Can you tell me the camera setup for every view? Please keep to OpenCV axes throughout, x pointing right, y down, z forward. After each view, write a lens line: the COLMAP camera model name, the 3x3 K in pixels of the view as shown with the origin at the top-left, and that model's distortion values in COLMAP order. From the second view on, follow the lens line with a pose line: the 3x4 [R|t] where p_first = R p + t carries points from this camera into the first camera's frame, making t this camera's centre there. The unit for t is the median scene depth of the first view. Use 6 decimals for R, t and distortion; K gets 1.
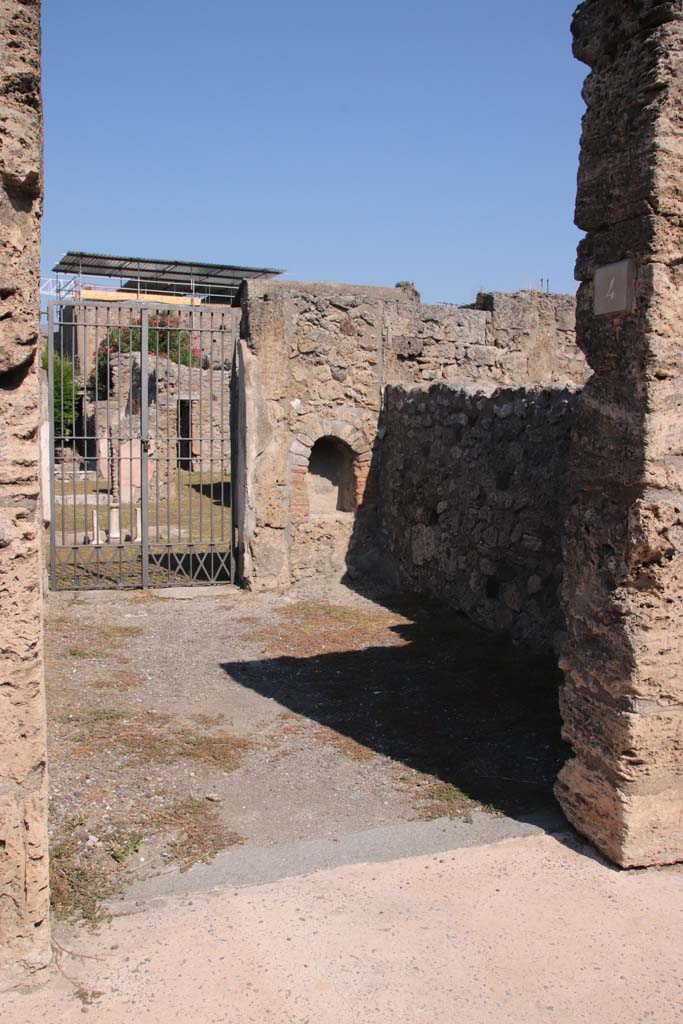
lens RADIAL K [[879.6, 0, 341.4], [0, 879.6, 516.0], [0, 0, 1]] dist [-0.095026, 0.036170]
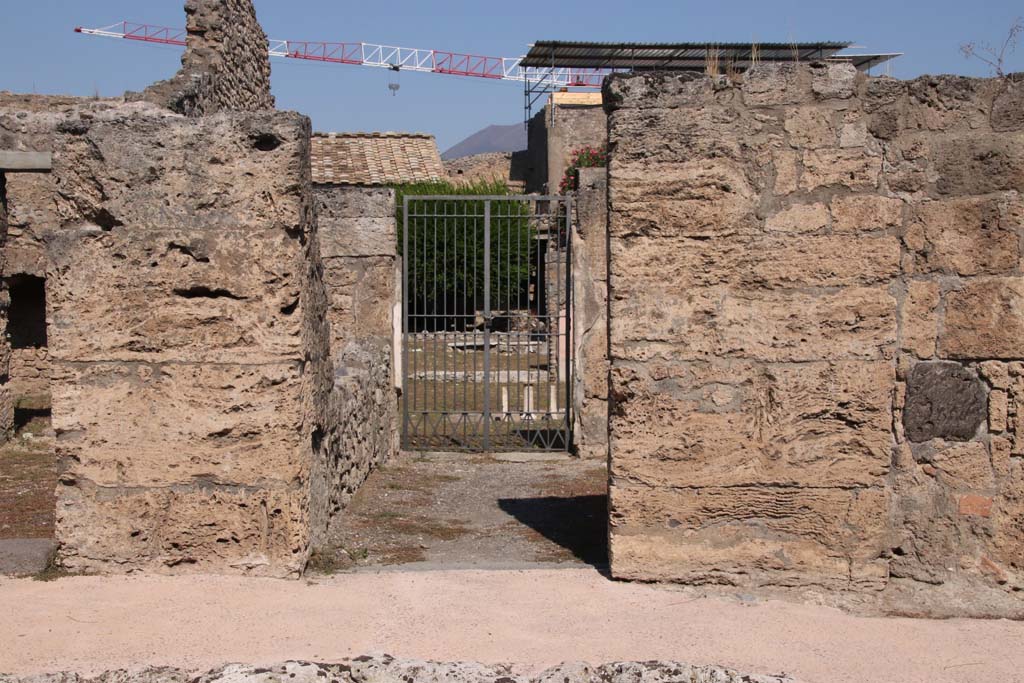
lens RADIAL K [[1475.6, 0, 512.0], [0, 1475.6, 343.0], [0, 0, 1]] dist [0.136217, 0.000000]
pose [[0.936229, 0.003386, -0.351375, 0.444786], [-0.020509, 0.998775, -0.045021, 0.028043], [0.350792, 0.049356, 0.935152, -0.708300]]
